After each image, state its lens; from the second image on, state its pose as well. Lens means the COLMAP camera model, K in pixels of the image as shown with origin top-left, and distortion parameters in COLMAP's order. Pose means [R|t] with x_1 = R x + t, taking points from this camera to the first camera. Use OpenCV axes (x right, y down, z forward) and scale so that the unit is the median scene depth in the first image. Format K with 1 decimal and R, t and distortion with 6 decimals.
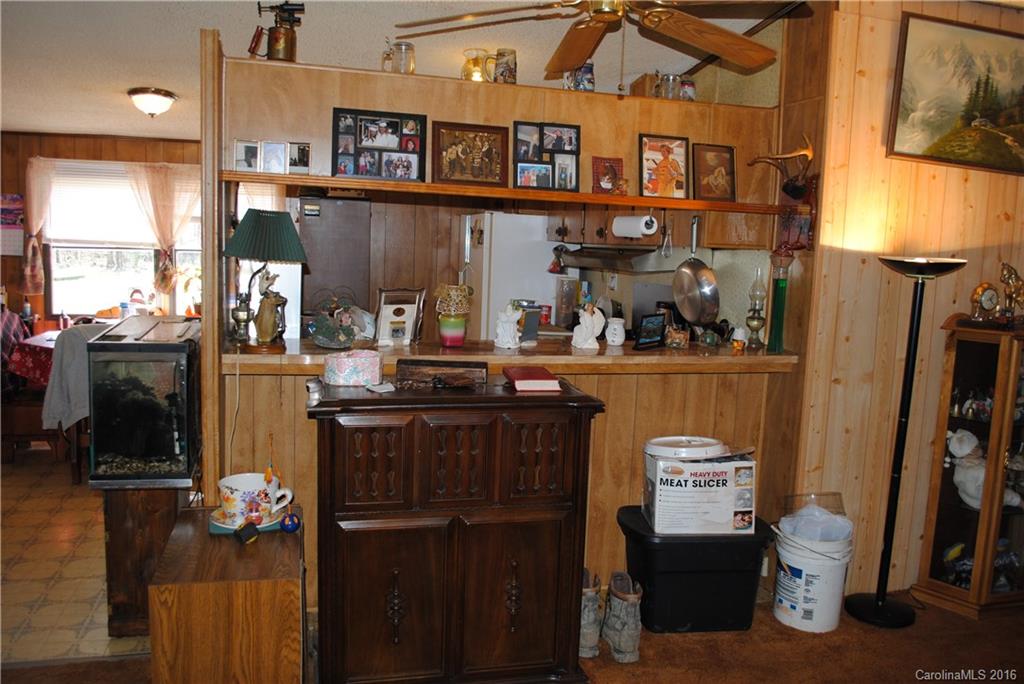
lens RADIAL K [[814.7, 0, 512.0], [0, 814.7, 342.0], [0, 0, 1]] dist [-0.080390, 0.002559]
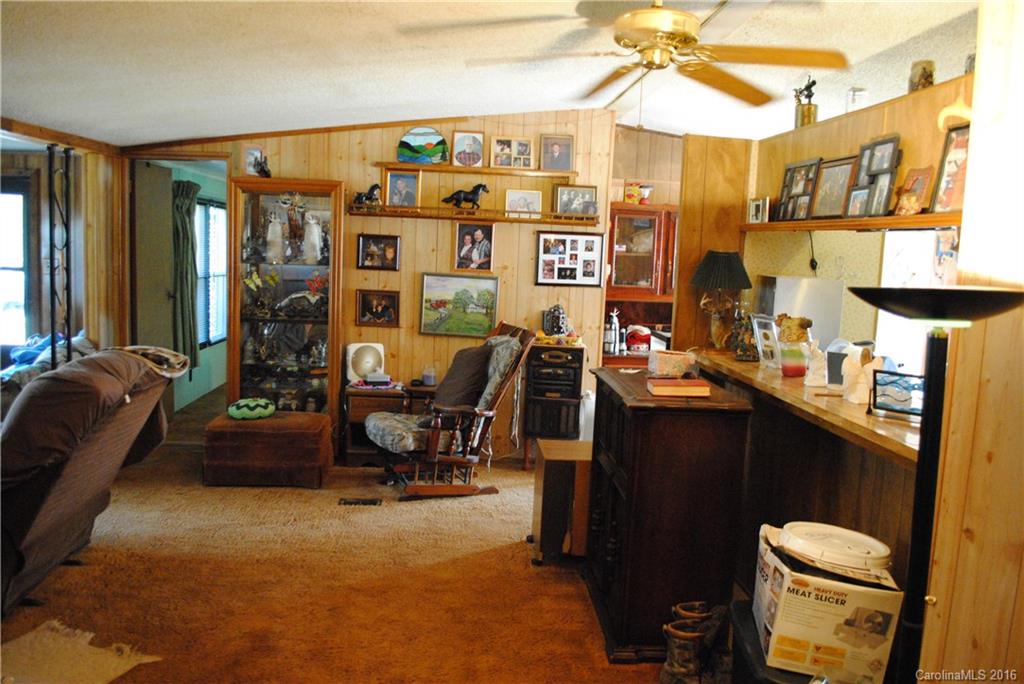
lens RADIAL K [[814.7, 0, 512.0], [0, 814.7, 342.0], [0, 0, 1]] dist [-0.080390, 0.002559]
pose [[-0.199596, 0.062013, -0.977914, 0.959169], [-0.174800, 0.979734, 0.097806, -0.070570], [0.964161, 0.190461, -0.184711, 0.798401]]
